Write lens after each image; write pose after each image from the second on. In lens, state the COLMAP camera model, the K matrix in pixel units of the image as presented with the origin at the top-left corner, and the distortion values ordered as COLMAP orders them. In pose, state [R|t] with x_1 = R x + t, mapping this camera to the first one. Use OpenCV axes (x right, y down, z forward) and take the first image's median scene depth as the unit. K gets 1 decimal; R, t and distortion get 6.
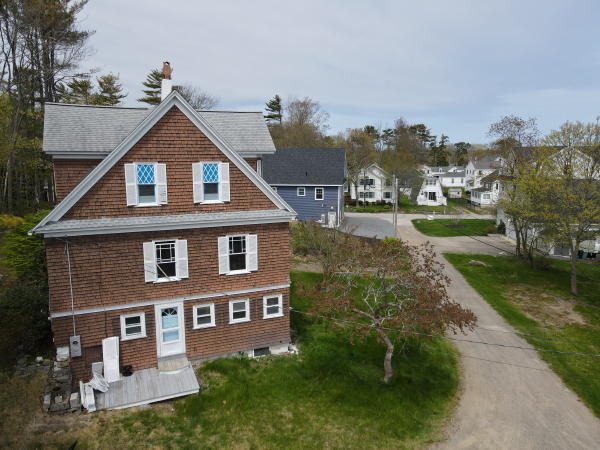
lens RADIAL K [[436.9, 0, 302.9], [0, 436.9, 224.4], [0, 0, 1]] dist [0.002459, 0.032745]
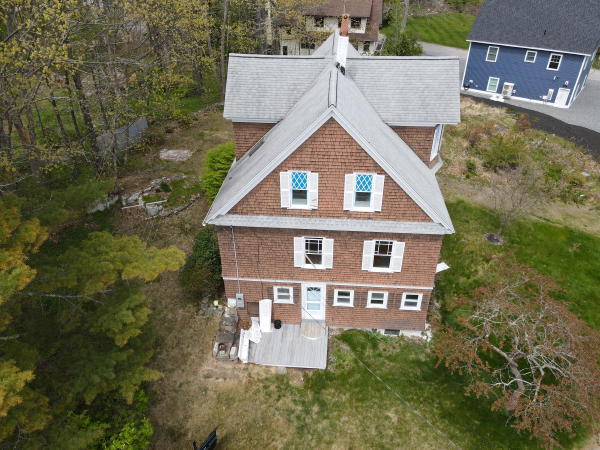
lens RADIAL K [[436.9, 0, 302.9], [0, 436.9, 224.4], [0, 0, 1]] dist [0.002459, 0.032745]
pose [[0.885911, 0.258939, -0.384854, 0.056922], [-0.069284, 0.894246, 0.442181, -0.441919], [0.458651, -0.365069, 0.810163, 0.143722]]
